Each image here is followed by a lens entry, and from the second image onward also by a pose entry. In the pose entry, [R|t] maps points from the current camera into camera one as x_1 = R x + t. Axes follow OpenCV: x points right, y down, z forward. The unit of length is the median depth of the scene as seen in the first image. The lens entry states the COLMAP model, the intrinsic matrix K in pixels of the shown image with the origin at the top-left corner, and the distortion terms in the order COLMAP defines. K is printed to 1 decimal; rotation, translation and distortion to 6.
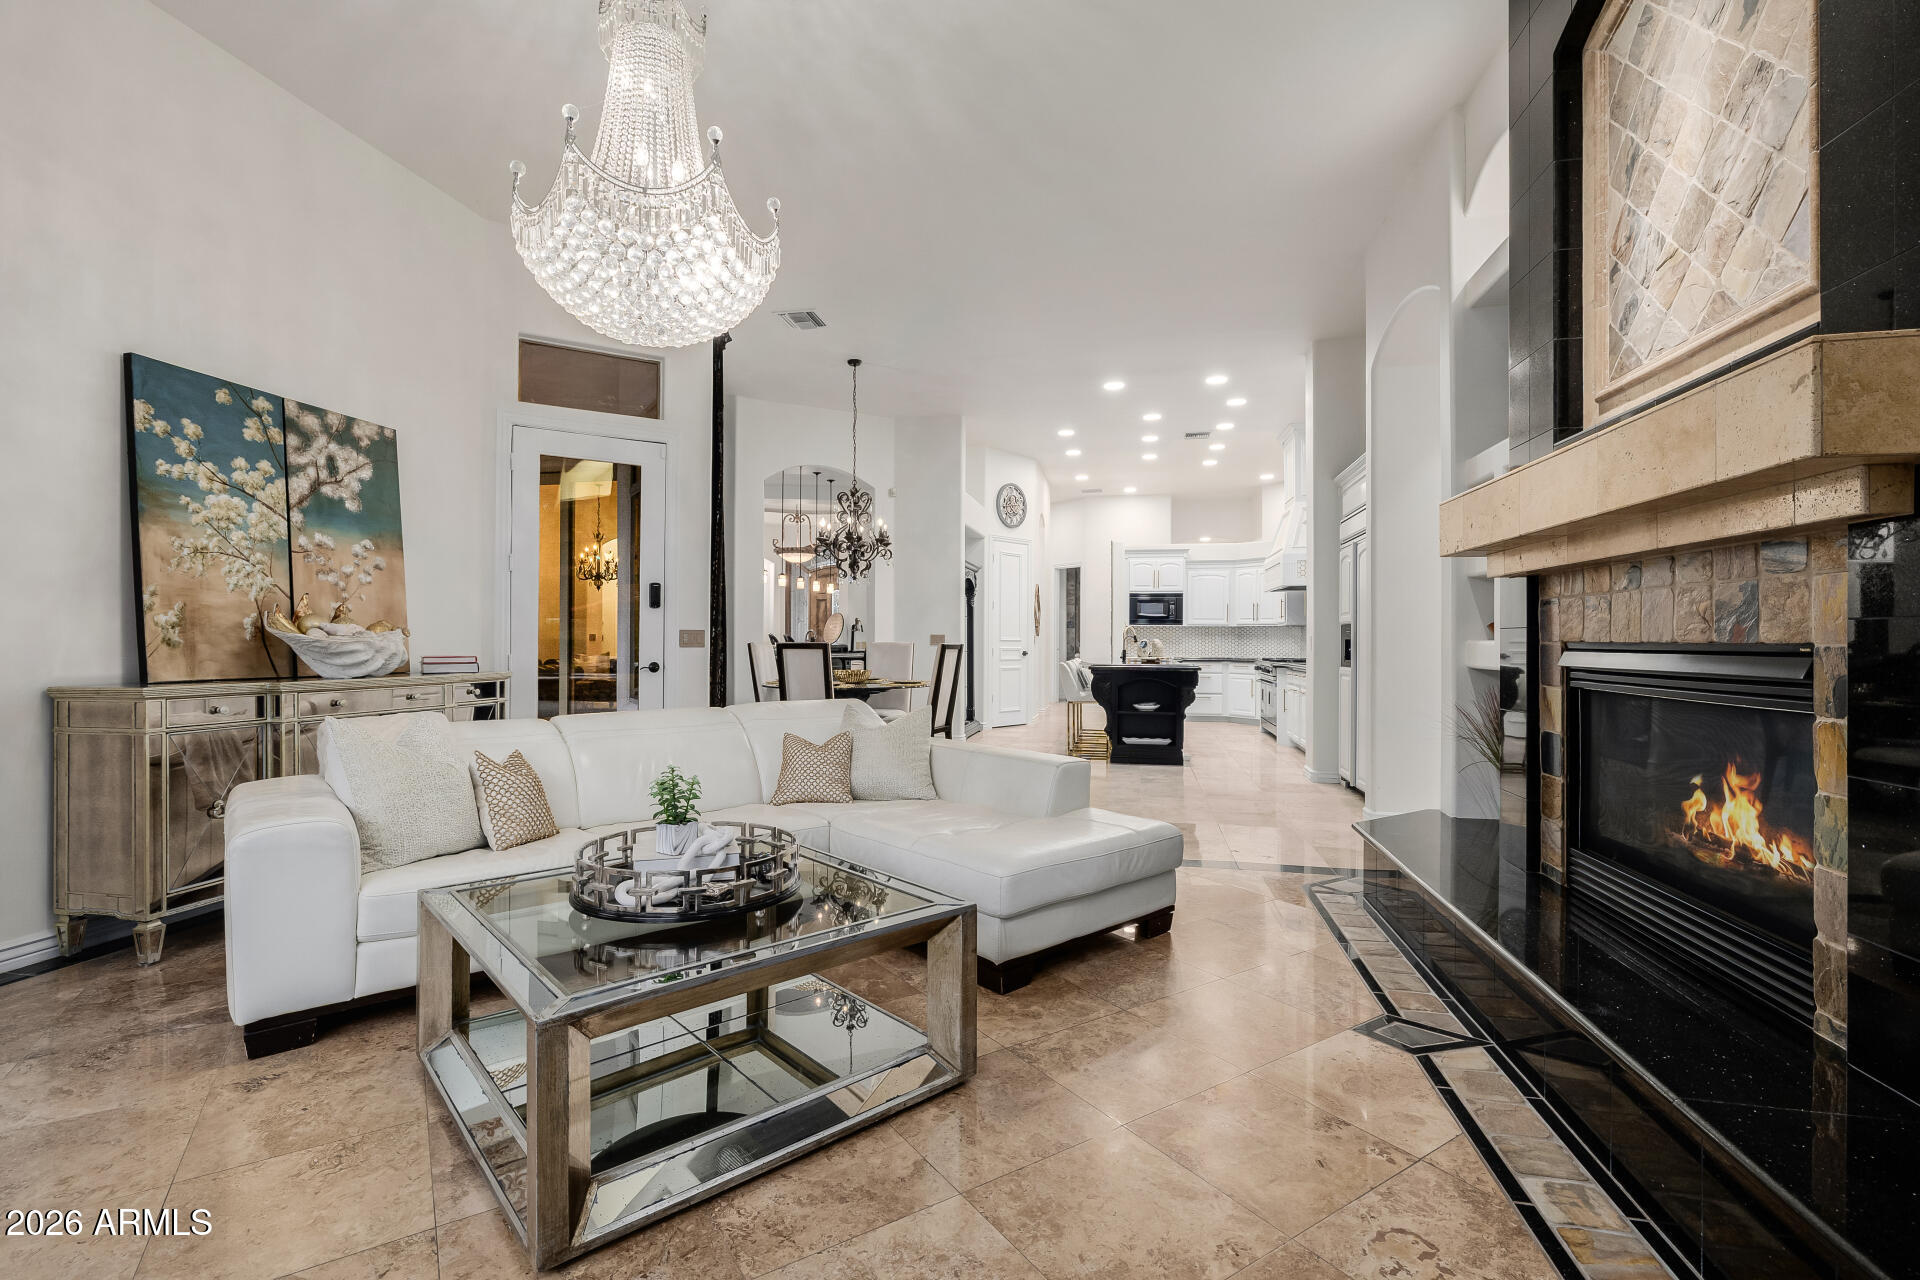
lens RADIAL K [[882.9, 0, 957.7], [0, 882.9, 638.3], [0, 0, 1]] dist [0.000070, 0.000000]
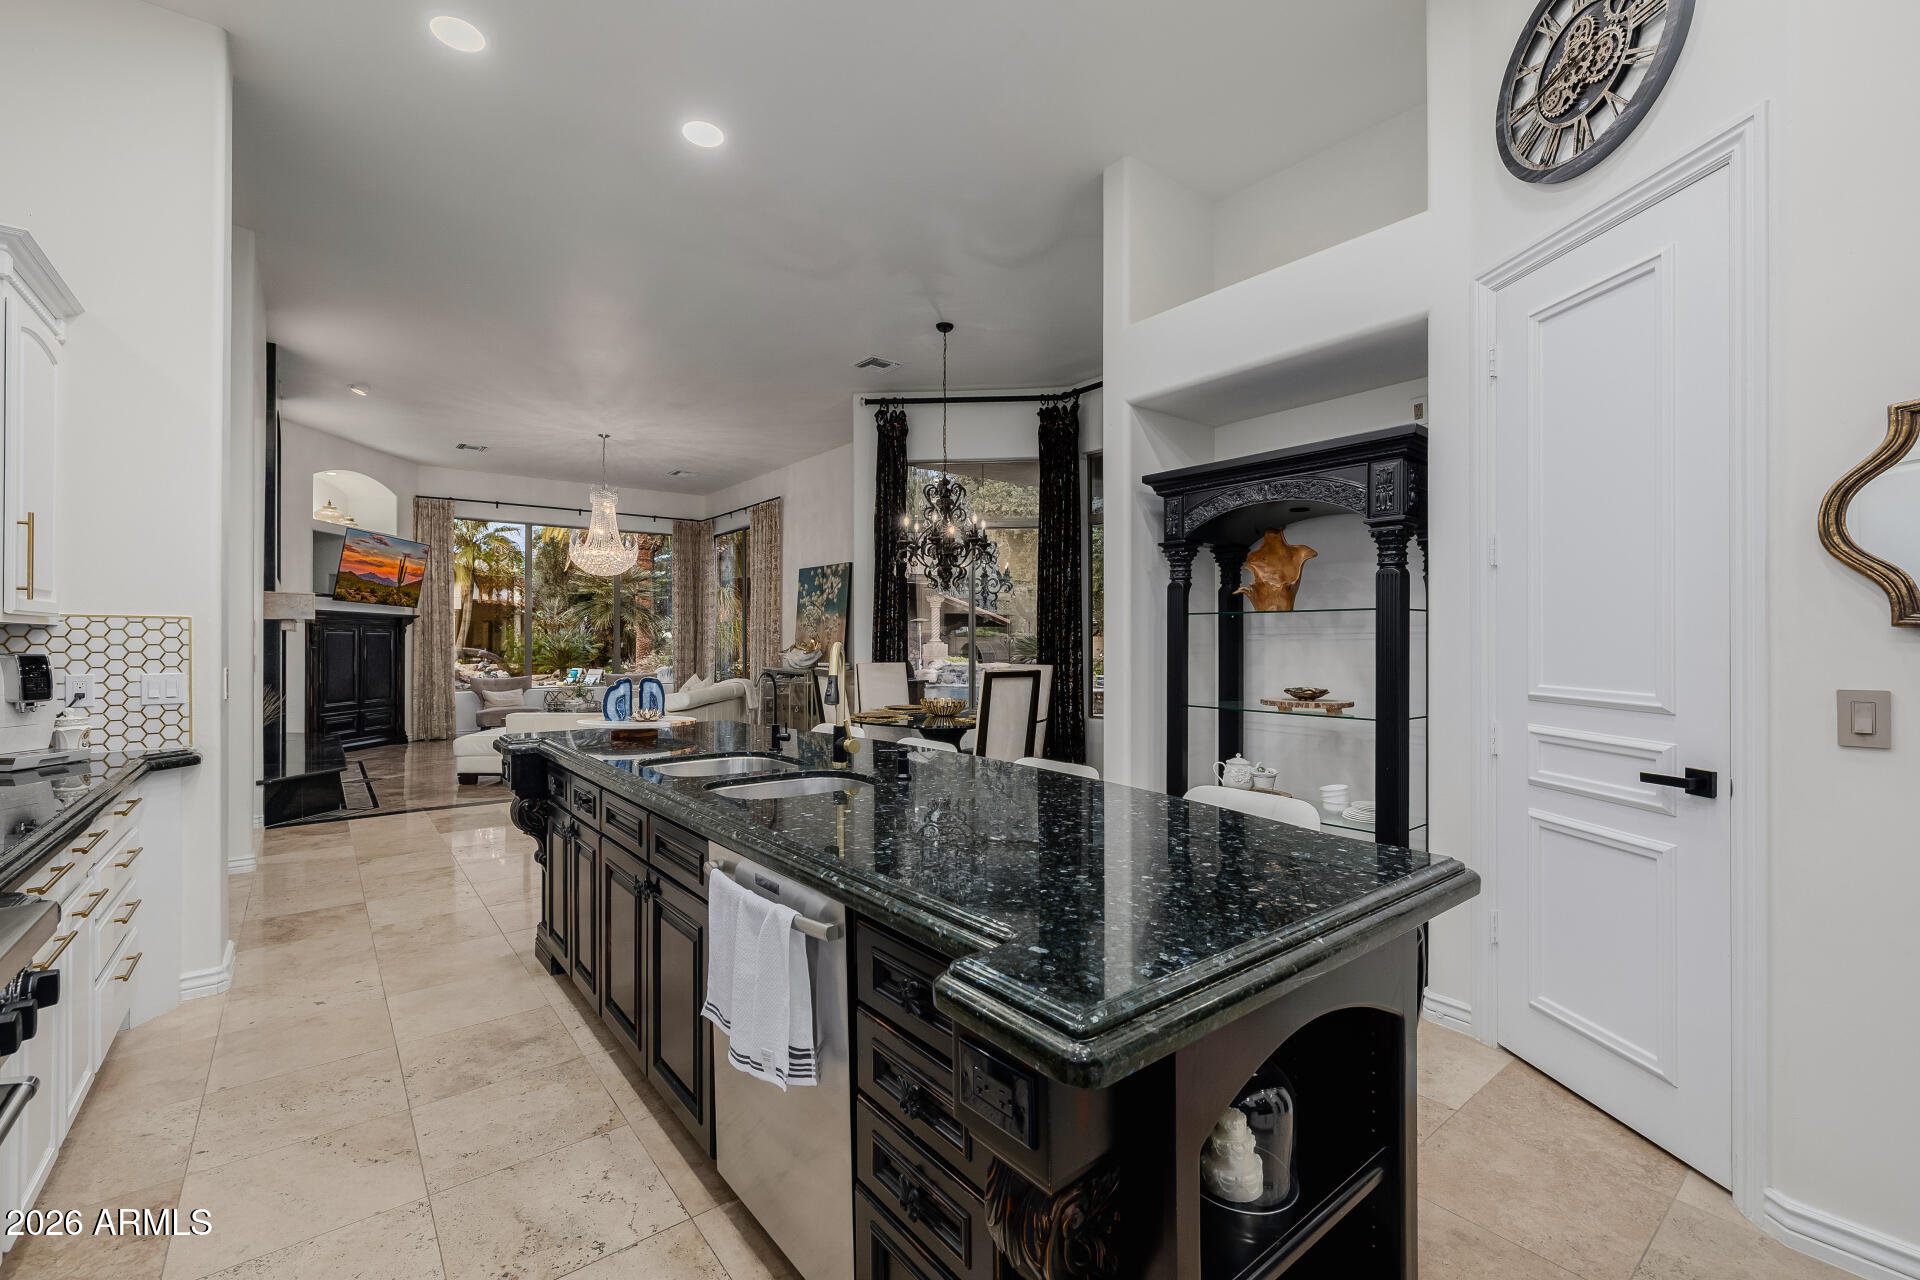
lens RADIAL K [[804.4, 0, 956.5], [0, 804.4, 642.0], [0, 0, 1]] dist [0.000539, 0.000876]
pose [[-0.636856, -0.002818, -0.770978, 0.292316], [-0.001891, 0.999996, -0.002094, -0.010896], [0.770980, 0.000124, -0.636859, 0.958172]]
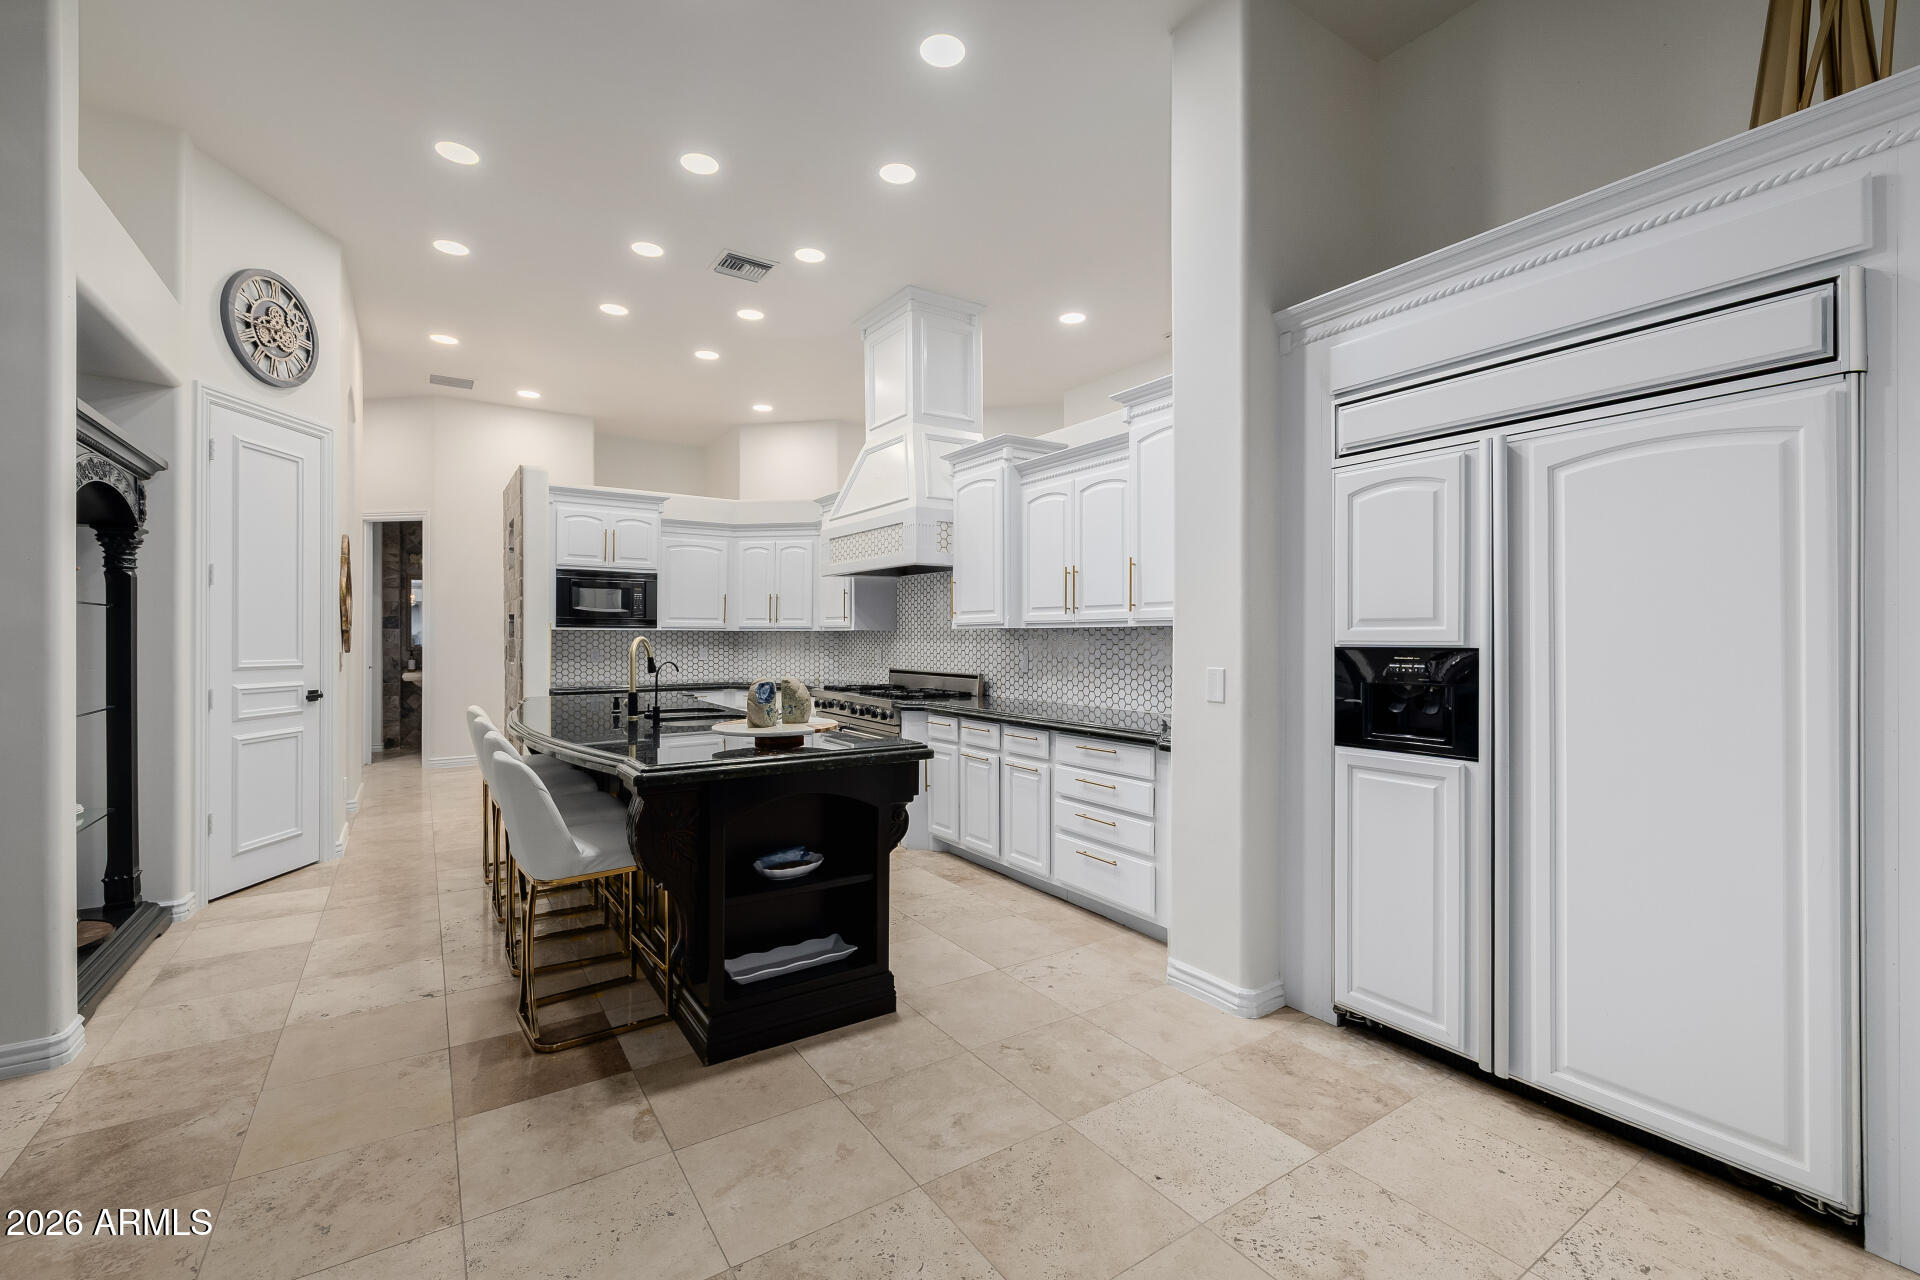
lens RADIAL K [[804.4, 0, 959.8], [0, 804.4, 638.0], [0, 0, 1]] dist [0.000539, 0.000876]
pose [[0.703724, -0.006117, 0.710447, 0.019696], [0.000856, 0.999970, 0.007761, -0.012731], [-0.710473, -0.004853, 0.703708, 0.494386]]
